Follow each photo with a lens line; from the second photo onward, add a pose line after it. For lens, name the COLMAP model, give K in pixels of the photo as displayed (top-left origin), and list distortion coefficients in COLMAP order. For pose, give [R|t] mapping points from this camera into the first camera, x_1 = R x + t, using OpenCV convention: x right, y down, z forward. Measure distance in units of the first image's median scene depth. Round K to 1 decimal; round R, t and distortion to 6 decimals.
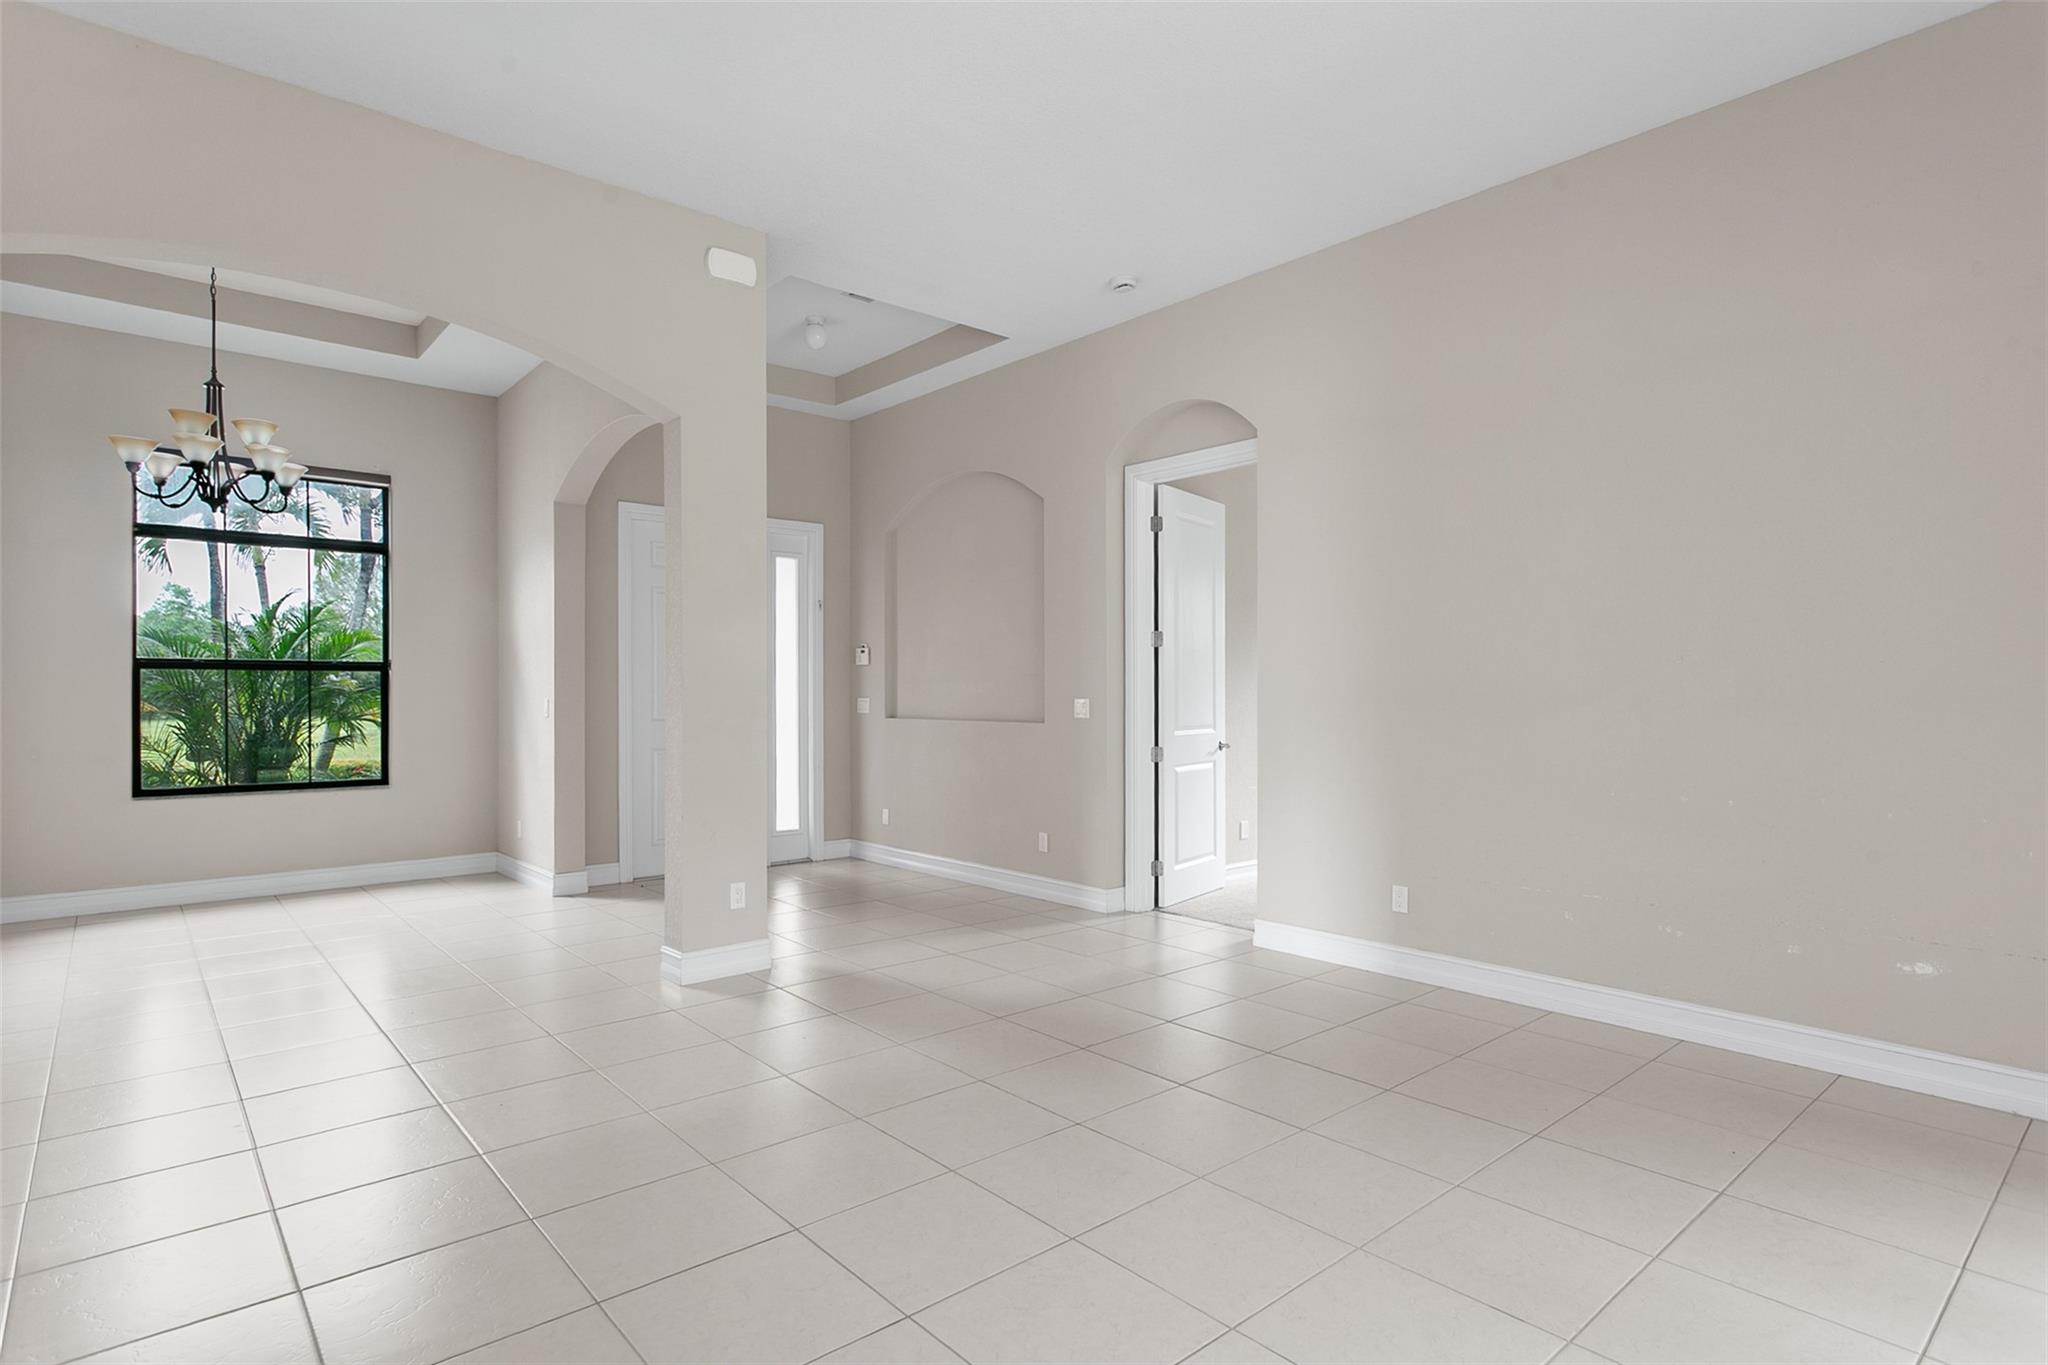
lens RADIAL K [[1053.5, 0, 1025.4], [0, 1053.5, 675.1], [0, 0, 1]] dist [-0.000333, 0.000457]
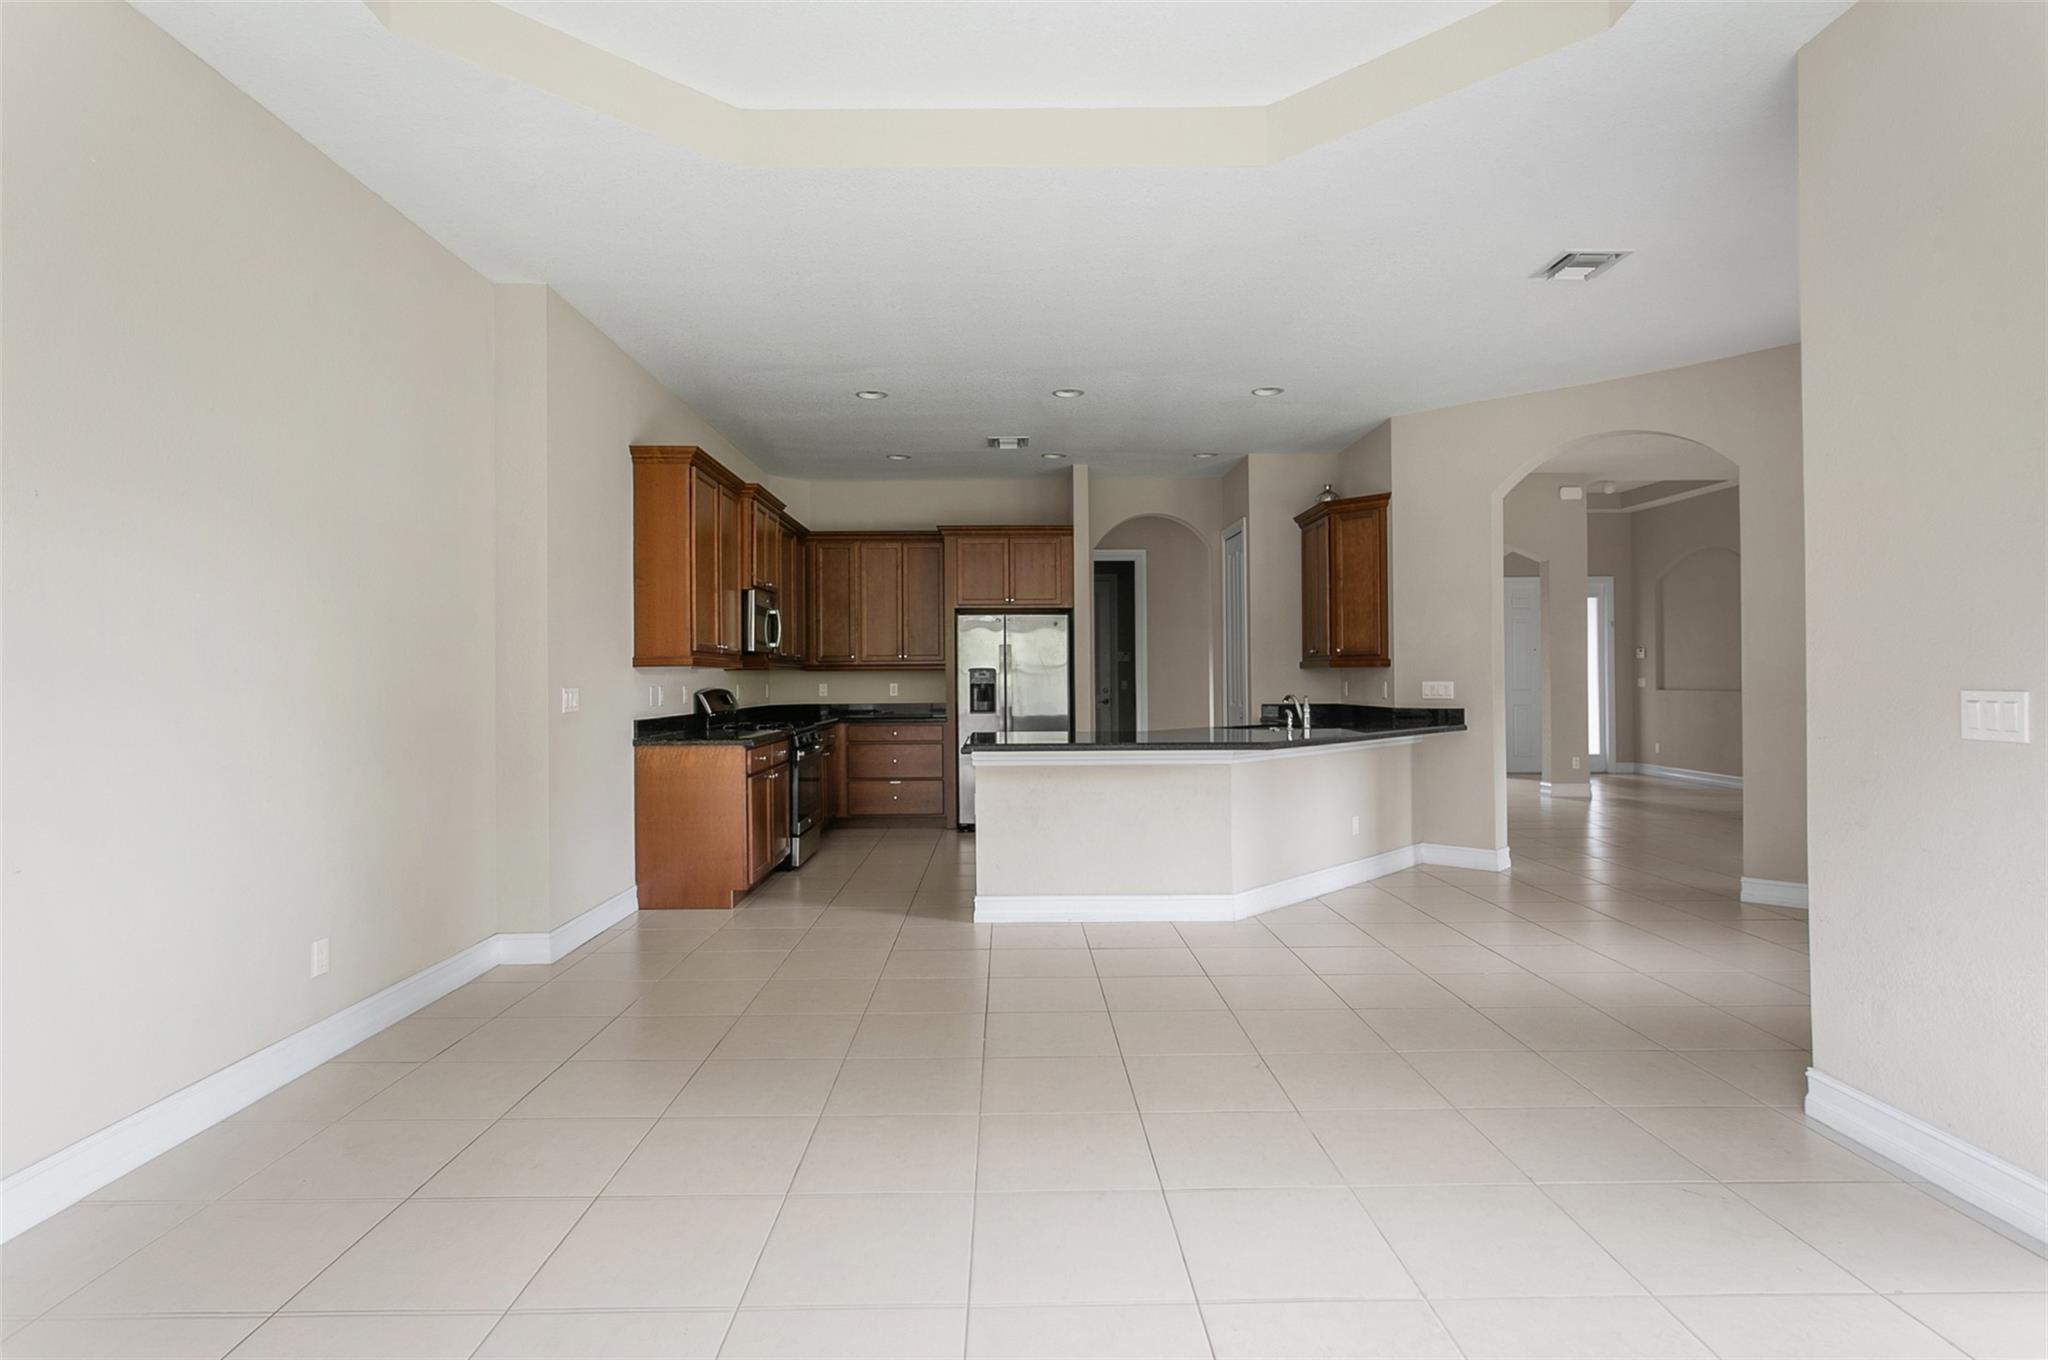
lens RADIAL K [[1053.5, 0, 1025.4], [0, 1053.5, 672.6], [0, 0, 1]] dist [-0.000333, 0.000457]
pose [[0.768767, -0.006032, -0.639500, 0.170914], [0.014258, 0.999869, 0.007709, -0.014379], [0.639369, -0.015044, 0.768752, -0.951360]]
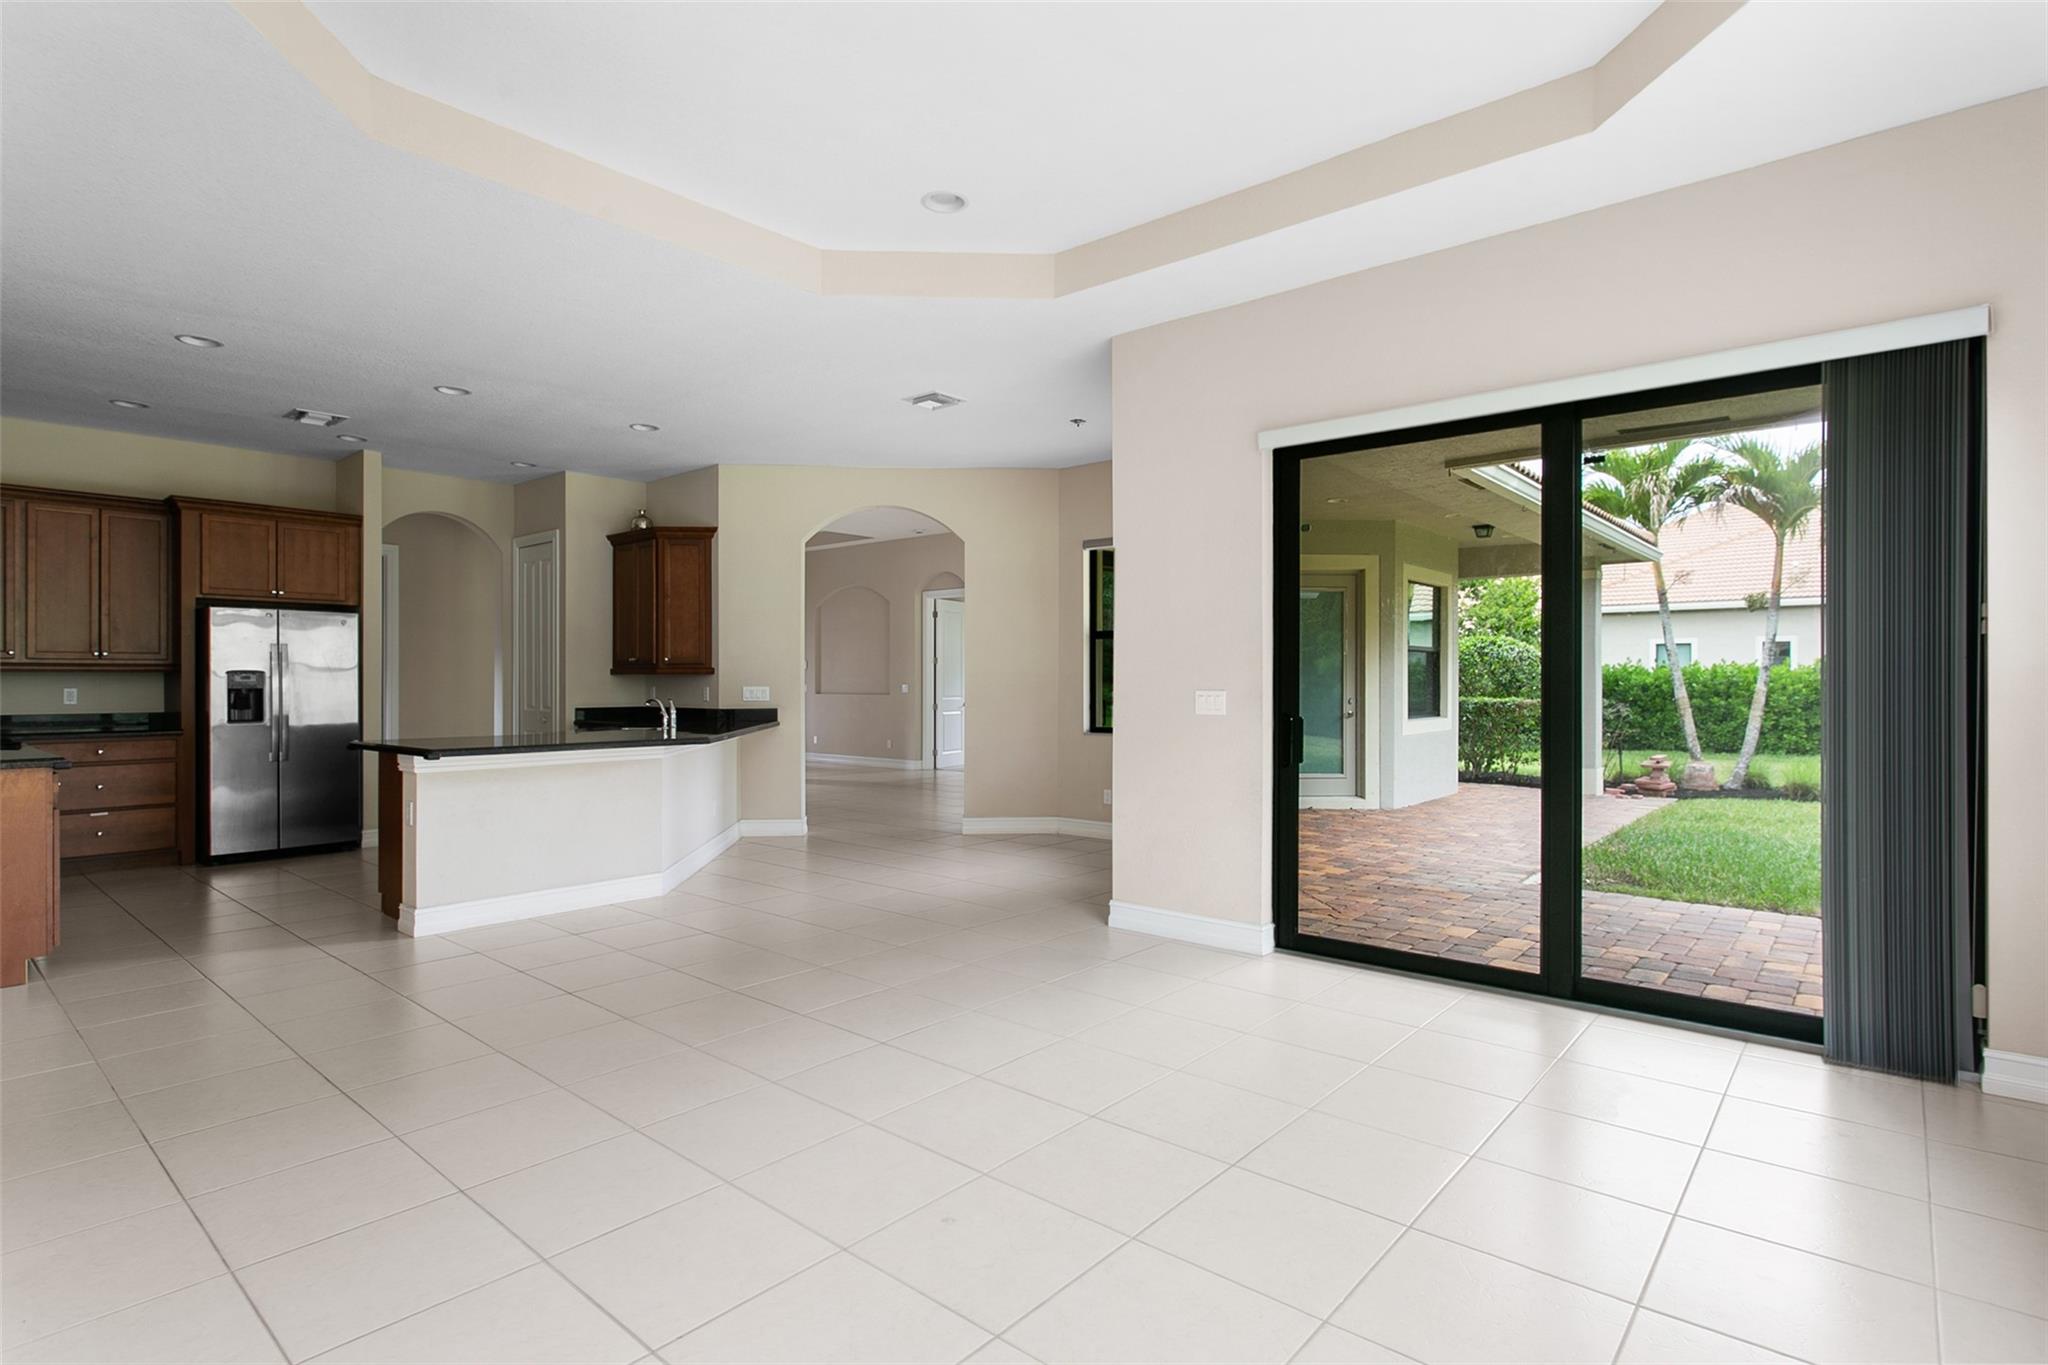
lens RADIAL K [[1015.8, 0, 1024.0], [0, 1015.8, 682.5], [0, 0, 1]] dist [-0.003393, -0.000454]
pose [[0.989171, 0.000954, 0.146764, -0.015998], [-0.003264, 0.999875, 0.015498, -0.016832], [-0.146731, -0.015809, 0.989050, -1.130619]]
